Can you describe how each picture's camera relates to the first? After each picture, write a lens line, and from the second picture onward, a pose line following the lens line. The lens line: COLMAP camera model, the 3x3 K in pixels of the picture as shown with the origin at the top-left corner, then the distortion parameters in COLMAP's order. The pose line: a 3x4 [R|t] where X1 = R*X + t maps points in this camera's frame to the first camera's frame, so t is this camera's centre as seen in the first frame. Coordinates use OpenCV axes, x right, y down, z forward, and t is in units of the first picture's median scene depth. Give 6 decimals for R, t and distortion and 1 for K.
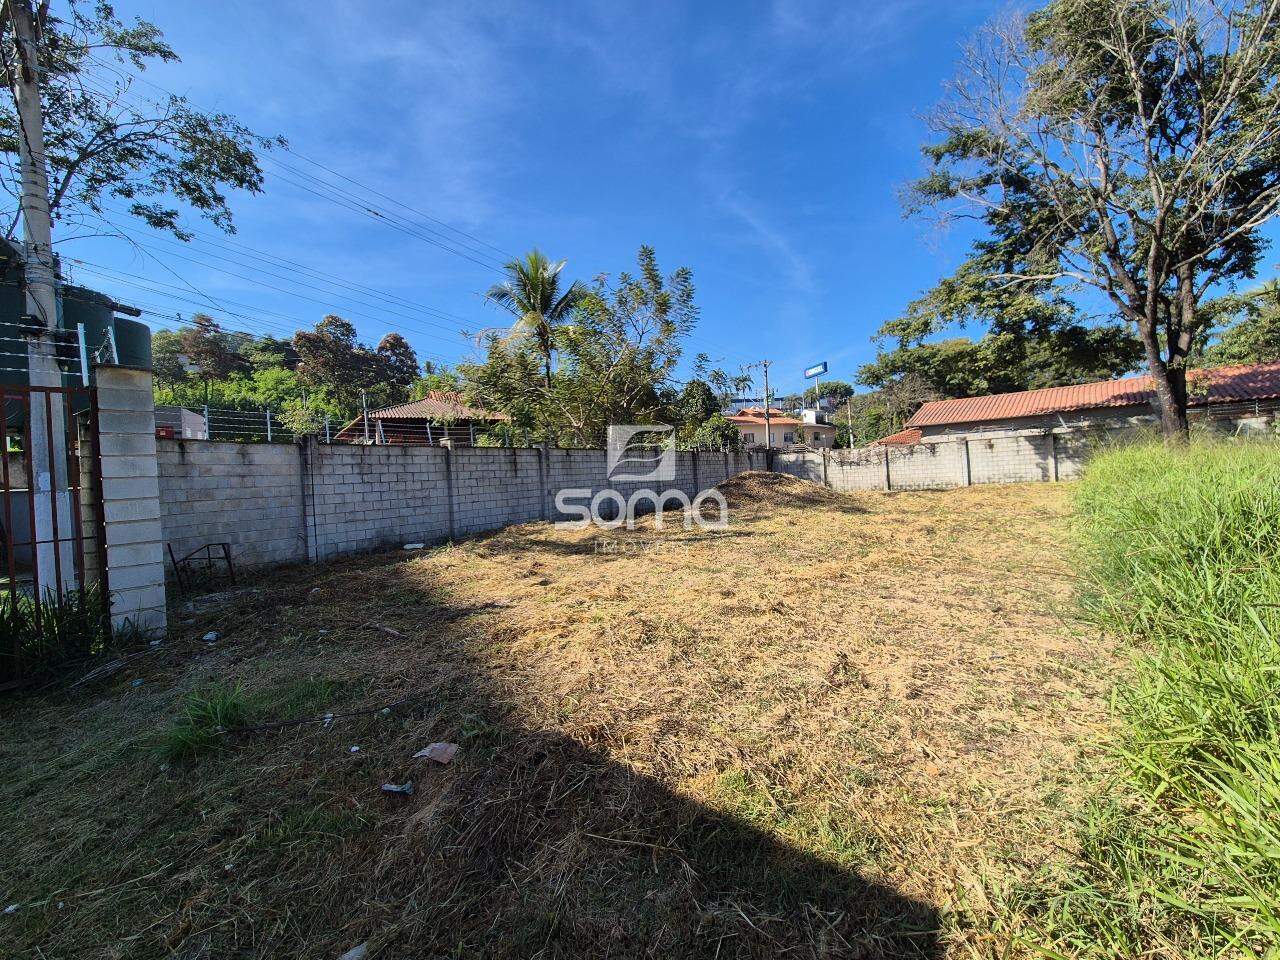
lens RADIAL K [[524.1, 0, 634.1], [0, 524.1, 478.6], [0, 0, 1]] dist [-0.007218, 0.000943]
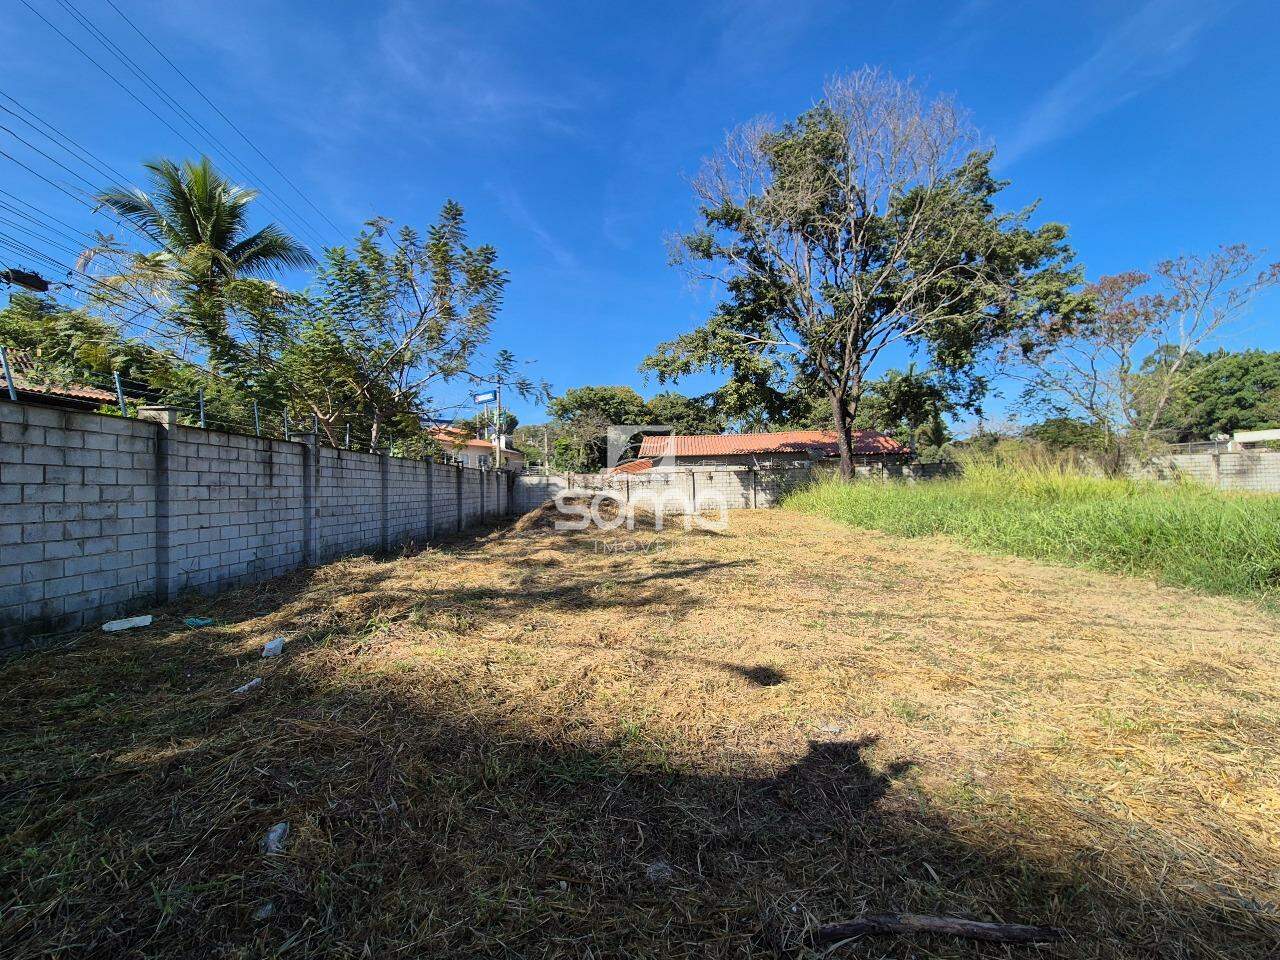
lens RADIAL K [[524.4, 0, 633.9], [0, 524.4, 478.4], [0, 0, 1]] dist [-0.002967, 0.002521]
pose [[0.800460, 0.049298, 0.597355, -0.198694], [-0.019959, 0.998251, -0.055639, 0.010278], [-0.599053, 0.032614, 0.800045, 0.203089]]
